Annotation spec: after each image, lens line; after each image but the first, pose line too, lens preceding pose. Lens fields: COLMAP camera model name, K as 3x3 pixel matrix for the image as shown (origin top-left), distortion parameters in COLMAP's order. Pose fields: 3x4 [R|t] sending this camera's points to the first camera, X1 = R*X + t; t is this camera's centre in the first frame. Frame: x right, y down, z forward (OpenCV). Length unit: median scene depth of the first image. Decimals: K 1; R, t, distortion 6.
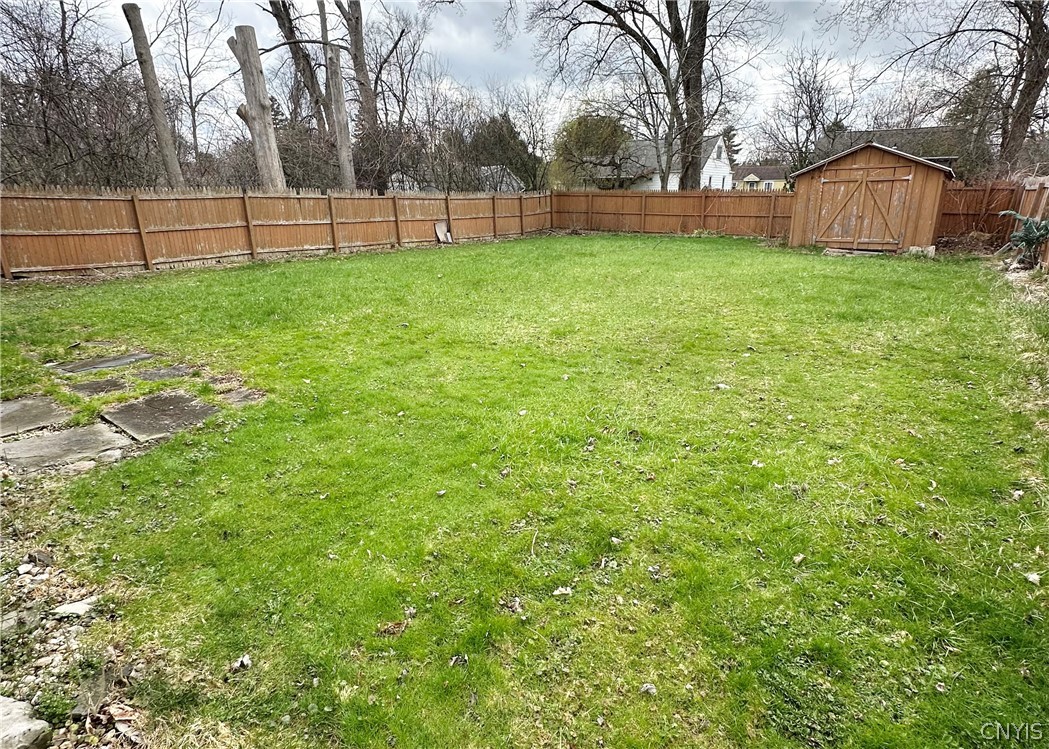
lens RADIAL K [[555.4, 0, 526.5], [0, 555.4, 372.0], [0, 0, 1]] dist [0.000959, 0.000394]
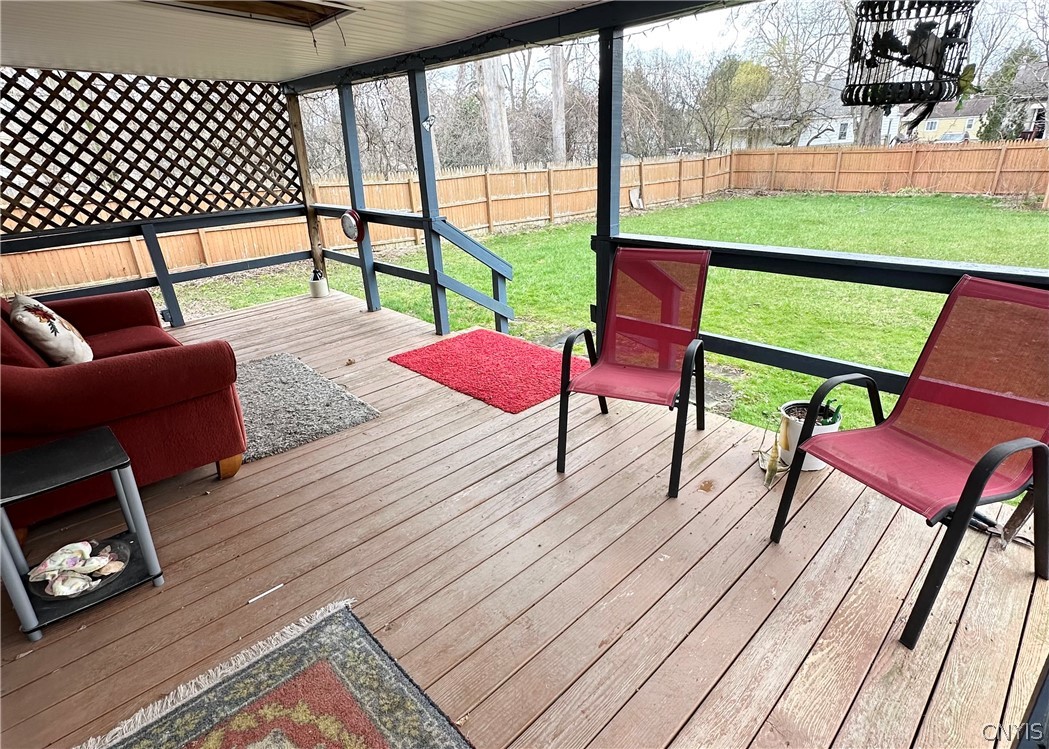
lens RADIAL K [[555.4, 0, 522.8], [0, 555.4, 371.0], [0, 0, 1]] dist [0.000959, 0.000394]
pose [[0.986097, 0.025244, -0.164241, -0.210239], [-0.012329, 0.996784, 0.079183, -0.013976], [0.165712, -0.076057, 0.983237, -0.081155]]
